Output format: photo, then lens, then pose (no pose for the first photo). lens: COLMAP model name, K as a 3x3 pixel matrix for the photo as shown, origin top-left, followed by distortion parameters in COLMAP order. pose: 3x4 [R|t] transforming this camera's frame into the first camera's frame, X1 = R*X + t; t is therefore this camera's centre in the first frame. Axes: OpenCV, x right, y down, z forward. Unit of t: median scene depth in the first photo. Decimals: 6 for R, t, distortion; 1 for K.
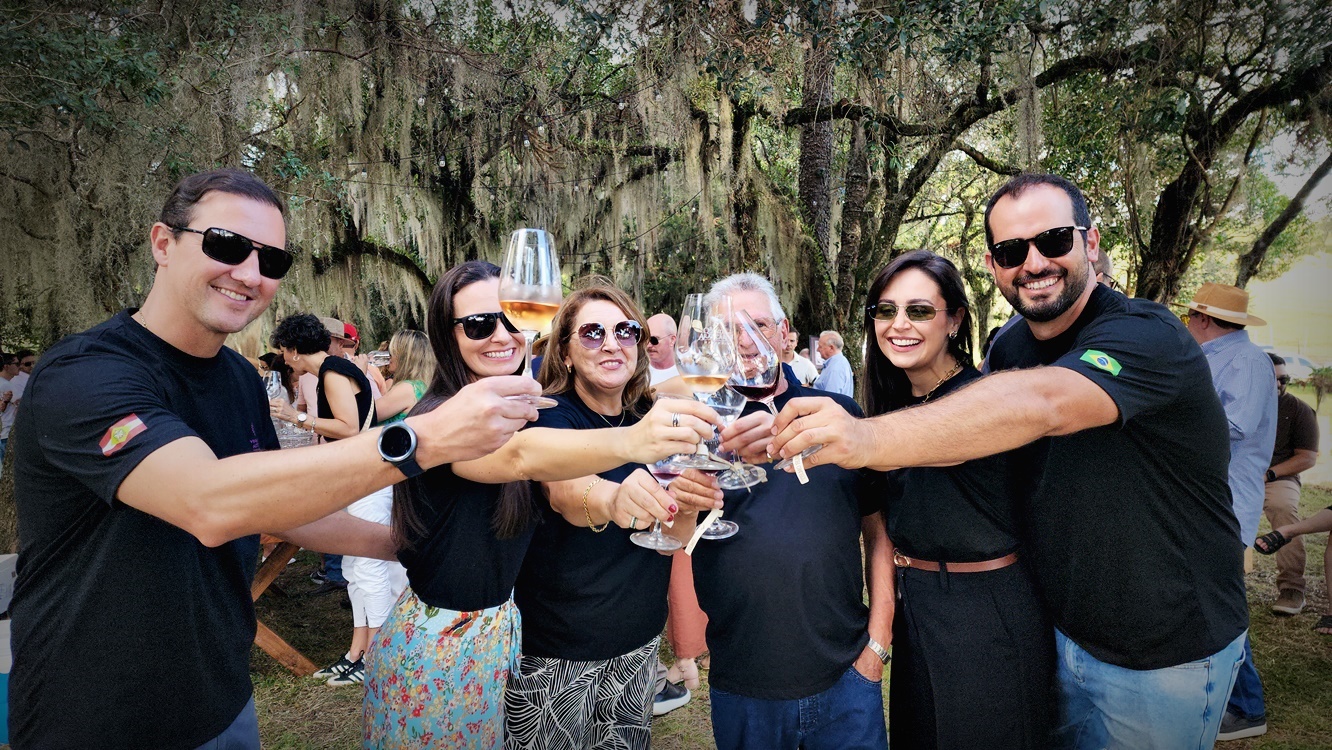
lens RADIAL K [[920.7, 0, 654.1], [0, 920.7, 376.9], [0, 0, 1]] dist [-0.001146, -0.002955]
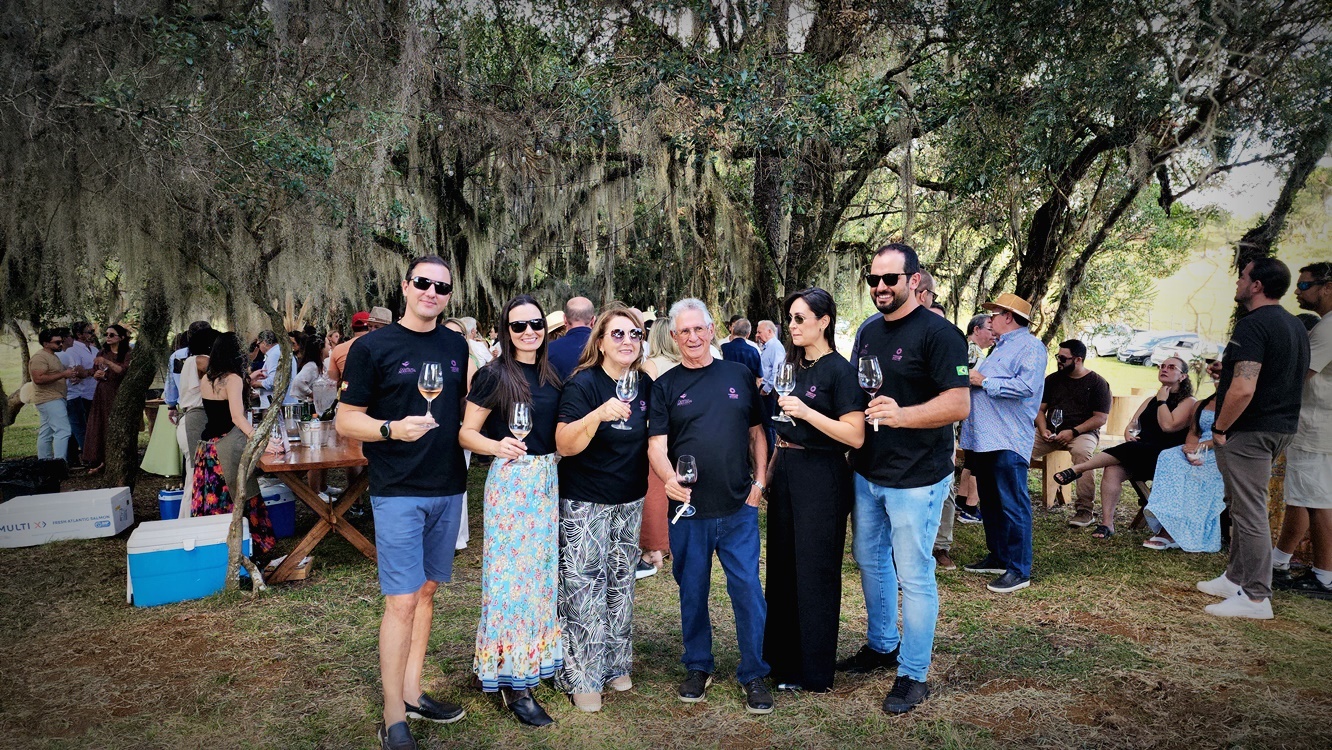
lens RADIAL K [[912.4, 0, 666.0], [0, 912.4, 375.0], [0, 0, 1]] dist [0.001126, -0.000900]
pose [[0.998680, 0.010025, 0.050369, -0.010184], [-0.010998, 0.999758, 0.019074, 0.002336], [-0.050166, -0.019603, 0.998549, -0.202171]]
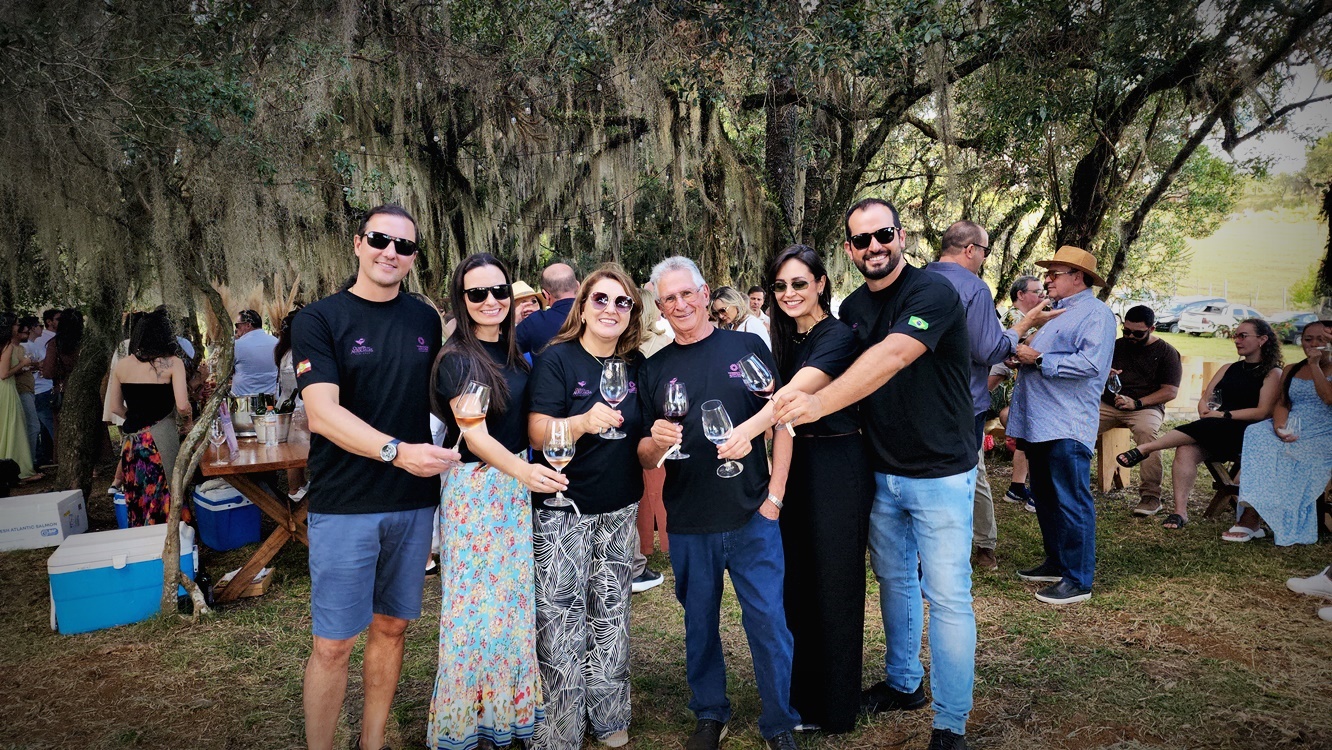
lens RADIAL K [[912.4, 0, 666.0], [0, 912.4, 375.0], [0, 0, 1]] dist [0.001126, -0.000900]
pose [[0.999325, -0.013106, 0.034316, 0.002483], [0.011627, 0.999010, 0.042939, 0.004527], [-0.034845, -0.042511, 0.998488, -0.104158]]
